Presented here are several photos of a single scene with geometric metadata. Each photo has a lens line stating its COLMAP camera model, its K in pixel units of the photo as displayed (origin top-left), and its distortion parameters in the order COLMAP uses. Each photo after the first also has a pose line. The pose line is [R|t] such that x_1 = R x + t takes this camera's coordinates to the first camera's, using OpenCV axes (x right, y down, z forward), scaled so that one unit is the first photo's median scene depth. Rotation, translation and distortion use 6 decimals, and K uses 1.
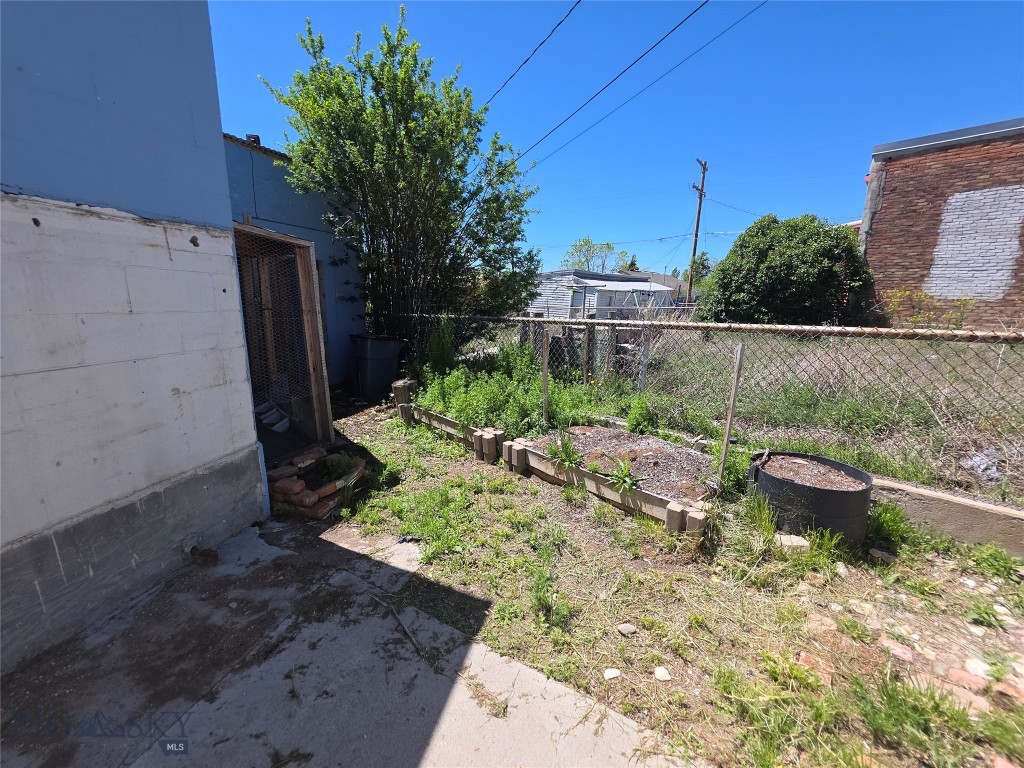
lens RADIAL K [[408.0, 0, 515.0], [0, 408.0, 383.2], [0, 0, 1]] dist [0.002772, -0.000499]
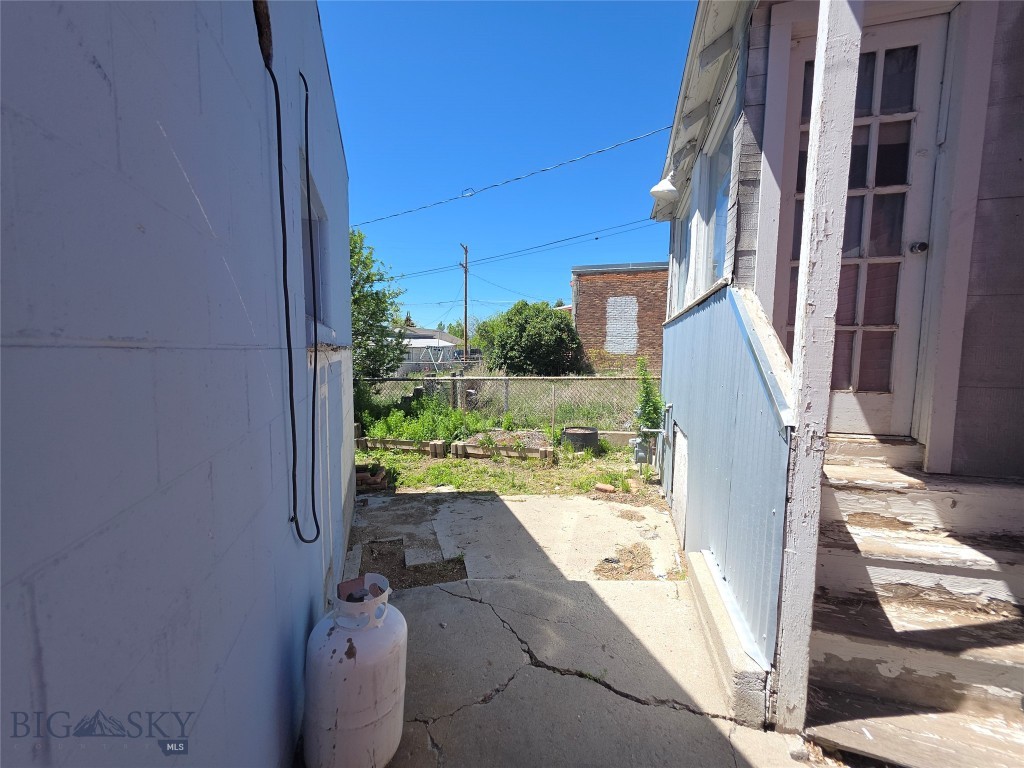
lens RADIAL K [[408.0, 0, 511.6], [0, 408.0, 384.3], [0, 0, 1]] dist [0.002772, -0.000499]
pose [[0.854835, -0.058609, 0.515579, -0.665886], [0.117957, 0.989537, -0.083087, 0.053394], [-0.505314, 0.131842, 0.852804, -0.714105]]
